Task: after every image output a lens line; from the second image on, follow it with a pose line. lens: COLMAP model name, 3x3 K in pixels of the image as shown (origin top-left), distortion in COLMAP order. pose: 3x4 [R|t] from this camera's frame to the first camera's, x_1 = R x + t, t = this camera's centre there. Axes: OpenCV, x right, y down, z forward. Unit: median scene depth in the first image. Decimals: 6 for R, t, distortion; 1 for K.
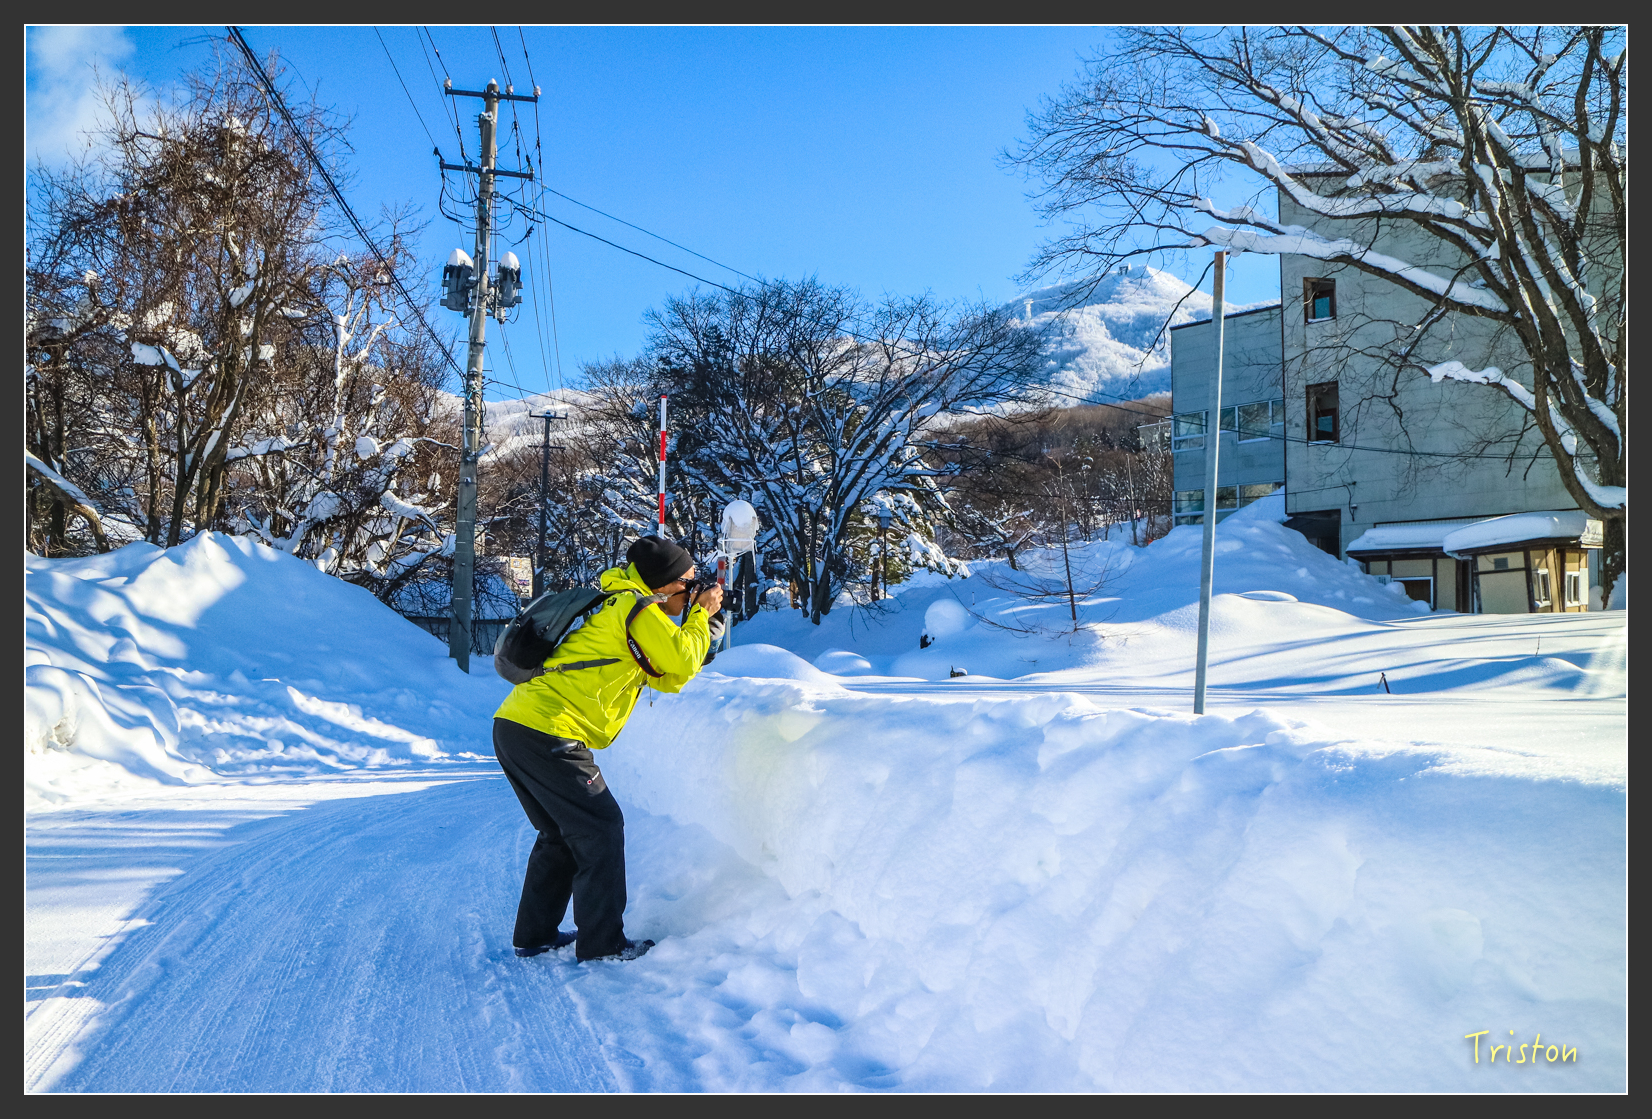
lens RADIAL K [[1530.2, 0, 856.9], [0, 1530.2, 553.0], [0, 0, 1]] dist [-0.136827, 0.188895]
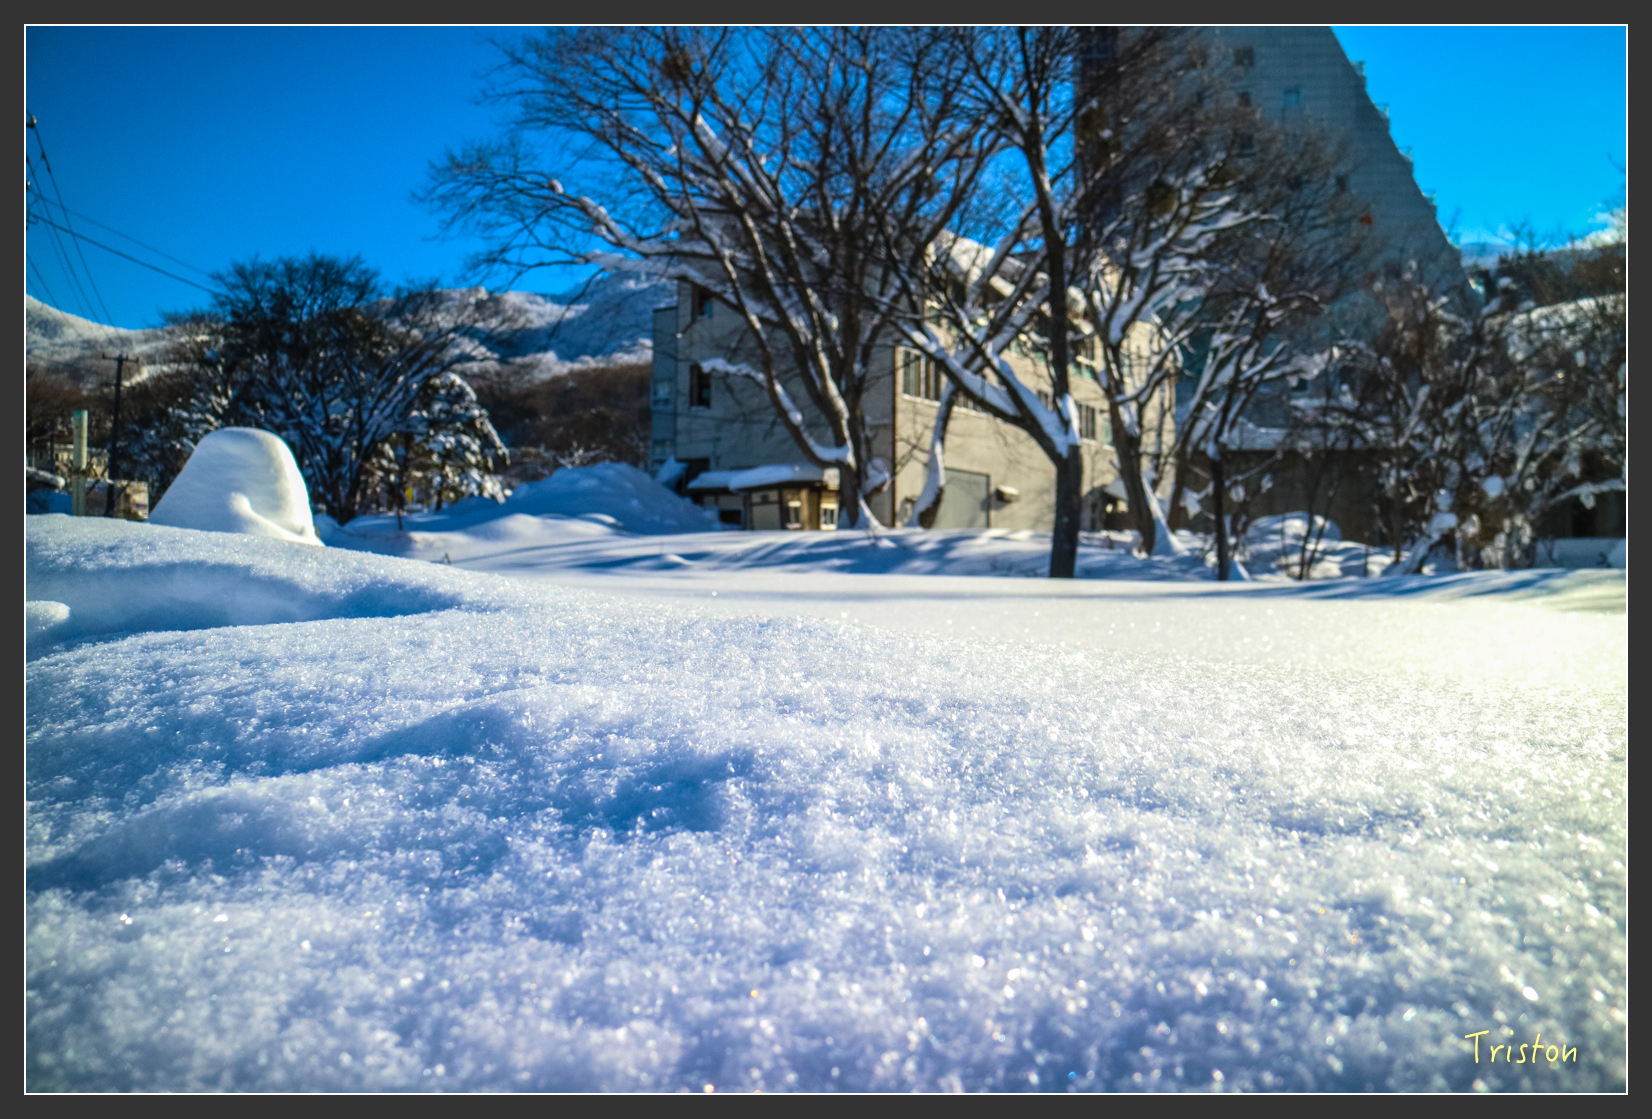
lens RADIAL K [[1530.2, 0, 856.9], [0, 1530.2, 553.0], [0, 0, 1]] dist [-0.136827, 0.188895]
pose [[0.978910, 0.022794, 0.203018, 0.194014], [-0.030368, 0.998951, 0.034269, 0.005853], [-0.202024, -0.039711, 0.978575, -0.410241]]
